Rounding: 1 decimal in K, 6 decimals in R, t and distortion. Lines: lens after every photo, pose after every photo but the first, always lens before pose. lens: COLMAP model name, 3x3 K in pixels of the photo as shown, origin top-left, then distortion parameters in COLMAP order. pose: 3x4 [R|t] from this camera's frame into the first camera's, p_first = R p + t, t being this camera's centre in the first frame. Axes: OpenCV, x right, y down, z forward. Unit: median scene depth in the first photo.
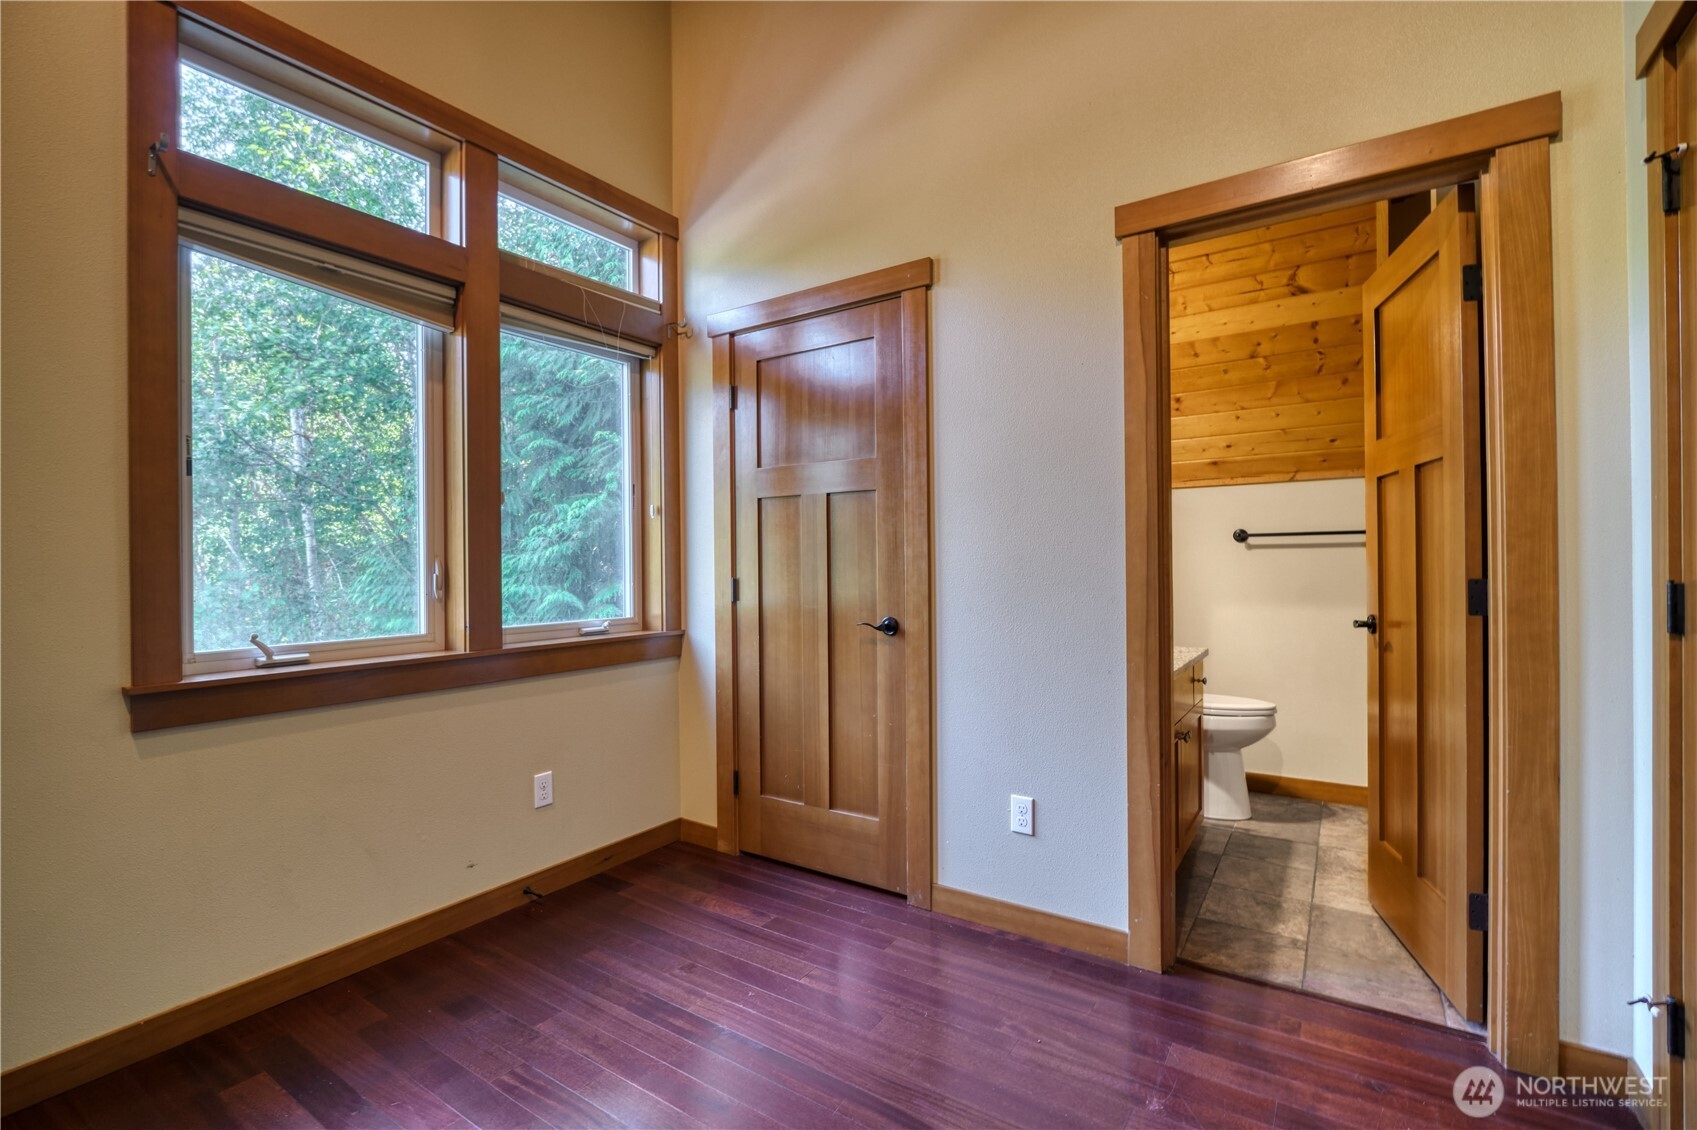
lens RADIAL K [[780.8, 0, 801.2], [0, 780.8, 566.9], [0, 0, 1]] dist [-0.006881, -0.004226]
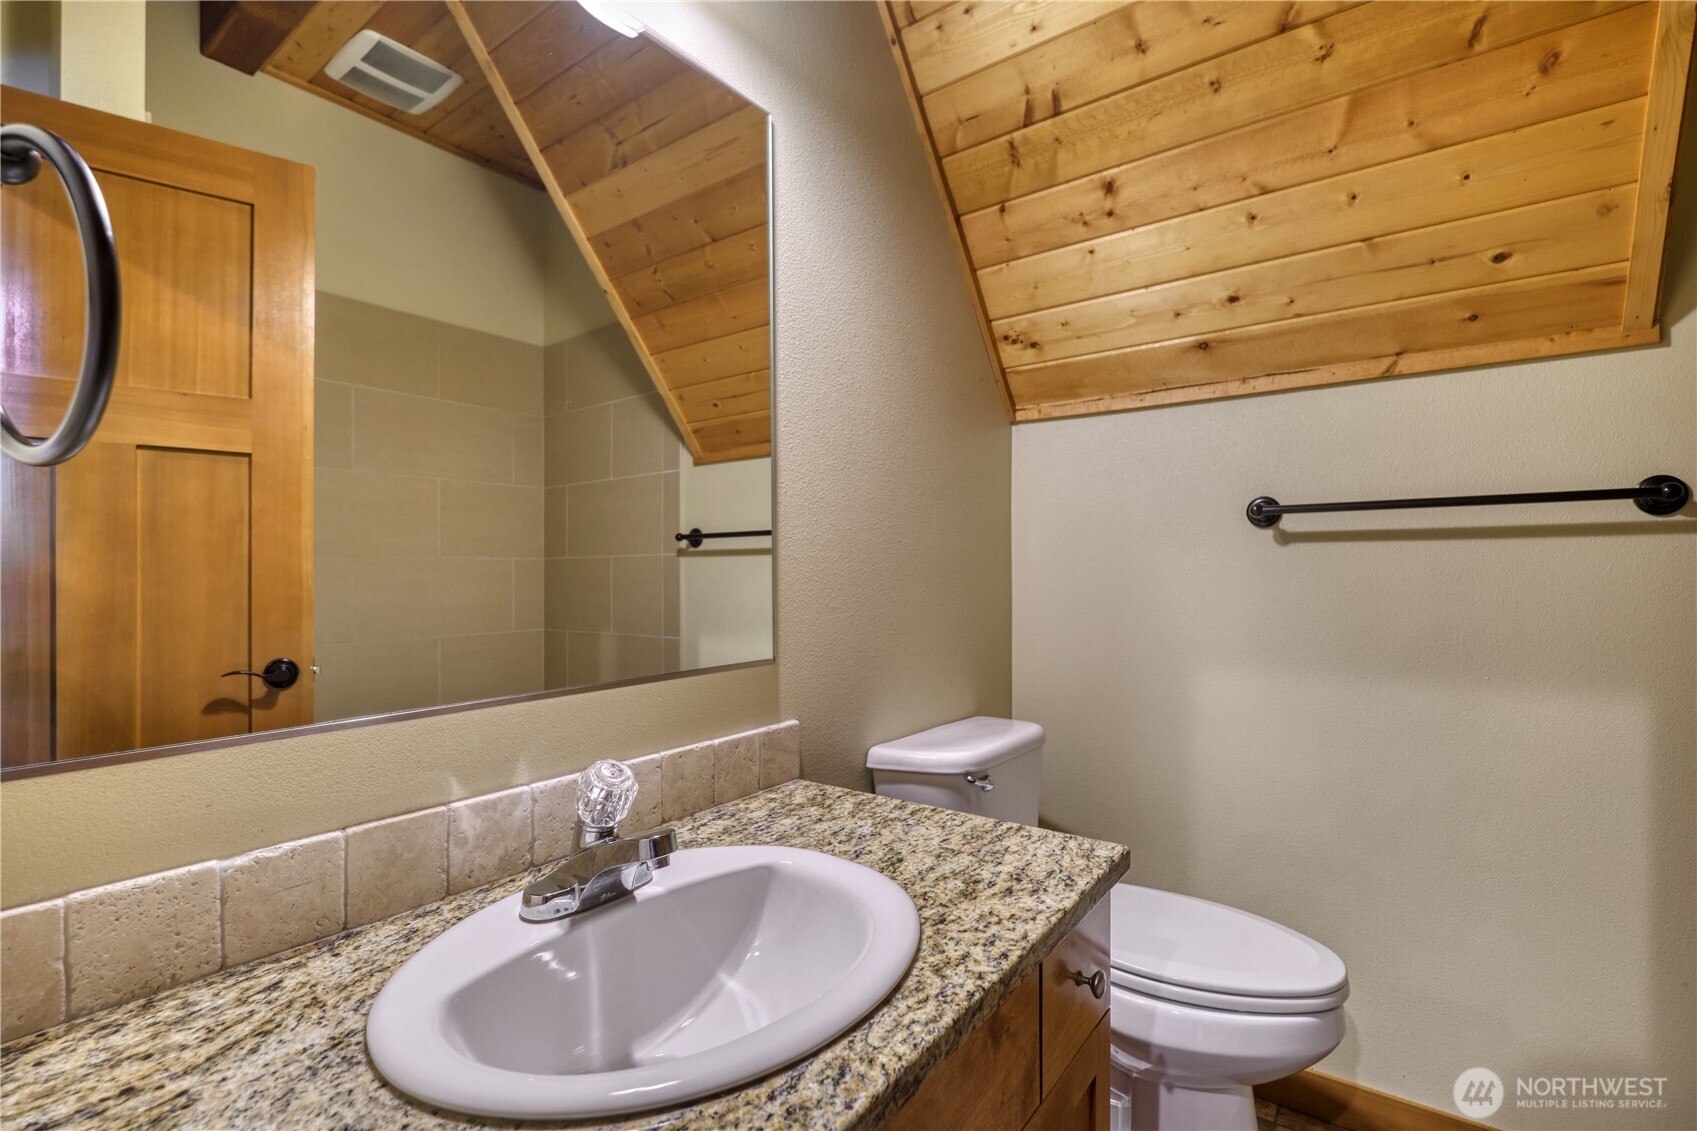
lens RADIAL K [[780.8, 0, 830.2], [0, 780.8, 563.6], [0, 0, 1]] dist [-0.006881, -0.004226]
pose [[0.999457, 0.003445, -0.032764, 0.443310], [-0.003497, 0.999993, -0.001525, -0.013007], [0.032758, 0.001639, 0.999462, 0.734759]]
